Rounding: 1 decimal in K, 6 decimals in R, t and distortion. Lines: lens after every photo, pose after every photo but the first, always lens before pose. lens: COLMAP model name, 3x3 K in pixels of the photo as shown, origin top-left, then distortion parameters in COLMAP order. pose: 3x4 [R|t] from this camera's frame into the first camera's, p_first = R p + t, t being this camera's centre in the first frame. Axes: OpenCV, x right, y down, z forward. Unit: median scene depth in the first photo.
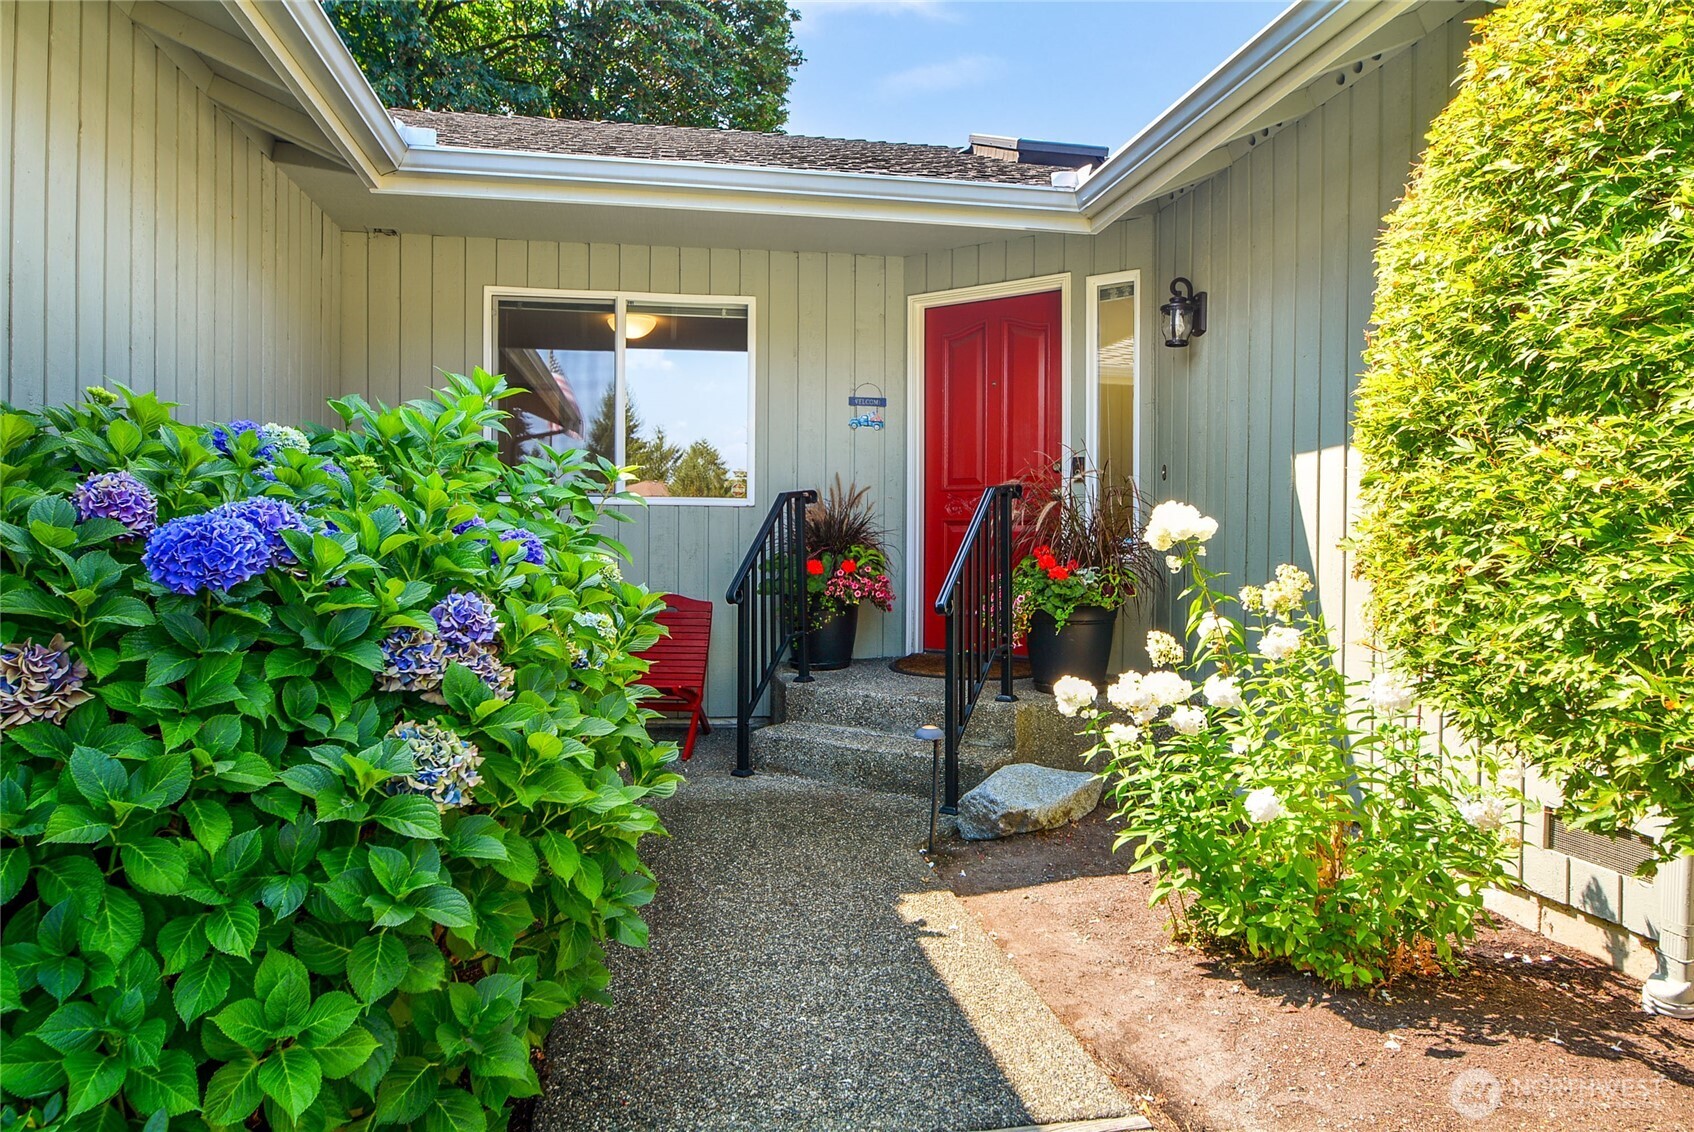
lens RADIAL K [[1081.9, 0, 847.0], [0, 1081.9, 566.0], [0, 0, 1]] dist [-0.002064, -0.000049]
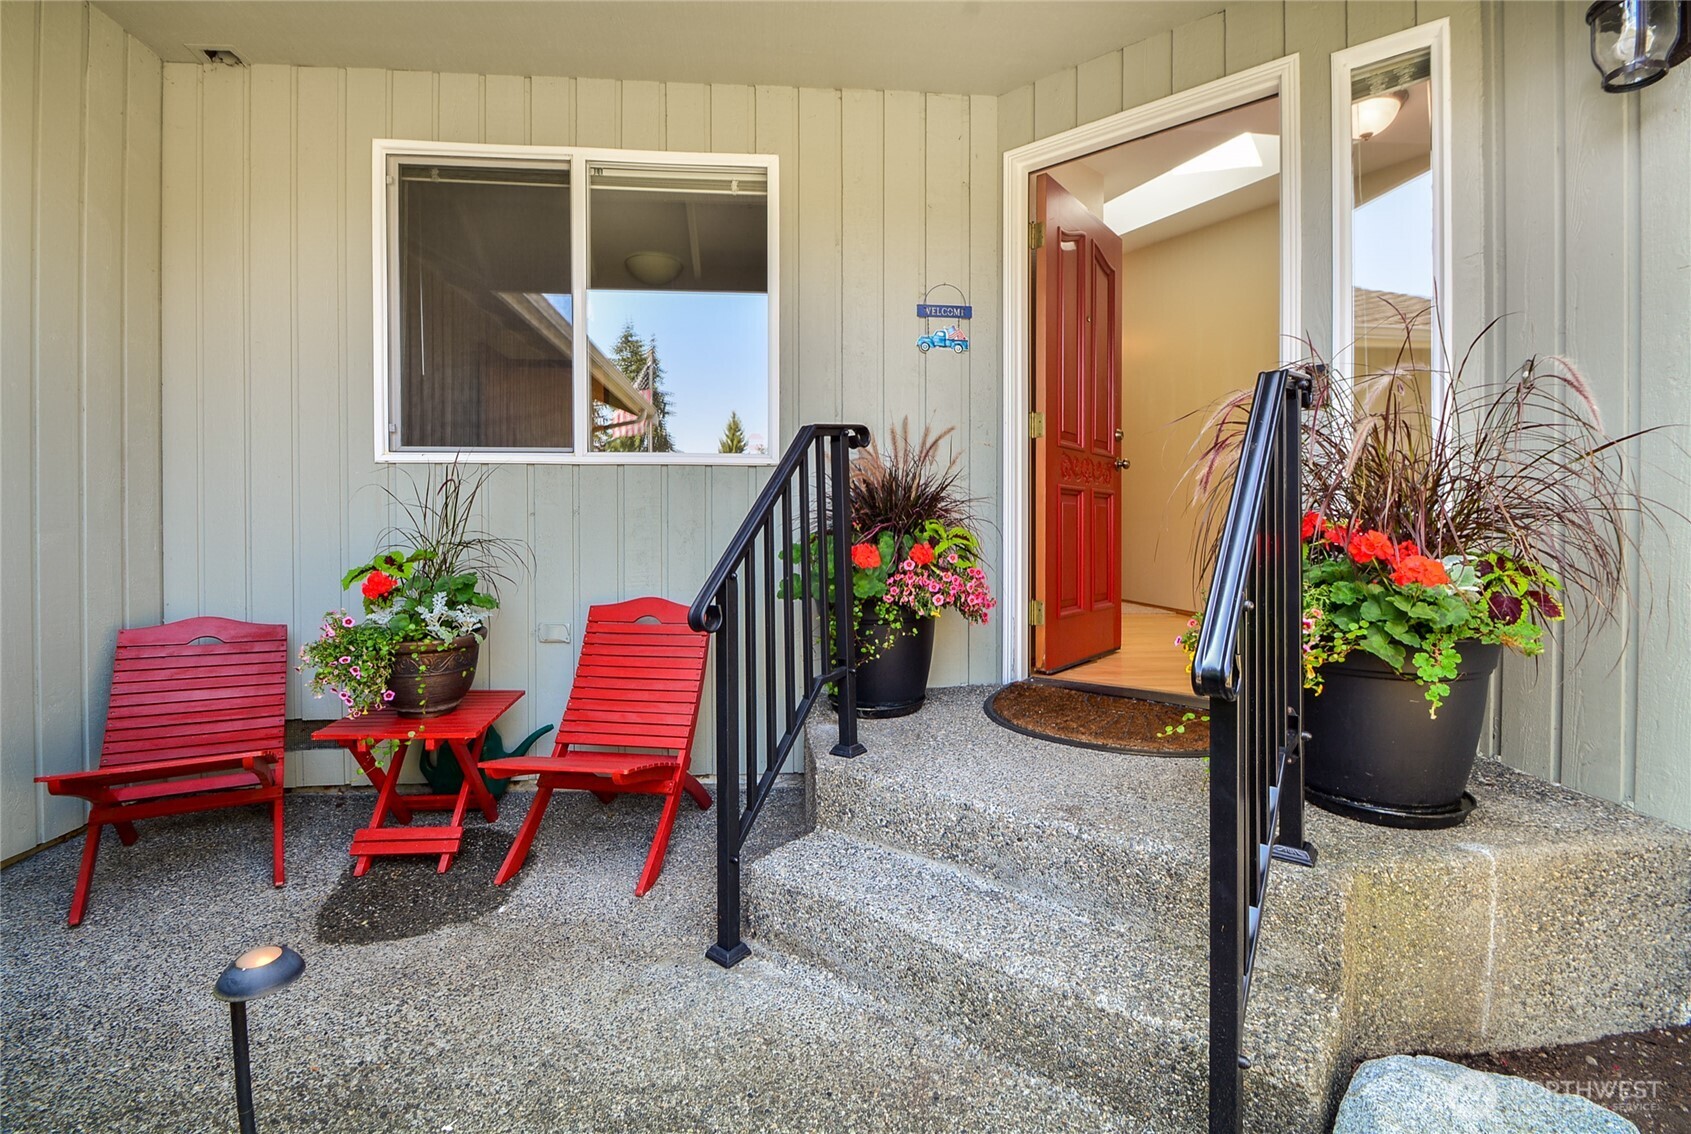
lens RADIAL K [[757.3, 0, 829.4], [0, 757.3, 546.8], [0, 0, 1]] dist [0.000064, -0.004603]
pose [[0.995876, -0.005471, -0.090555, -0.012312], [0.005237, 0.999982, -0.002822, -0.002904], [0.090569, 0.002336, 0.995887, 0.583756]]
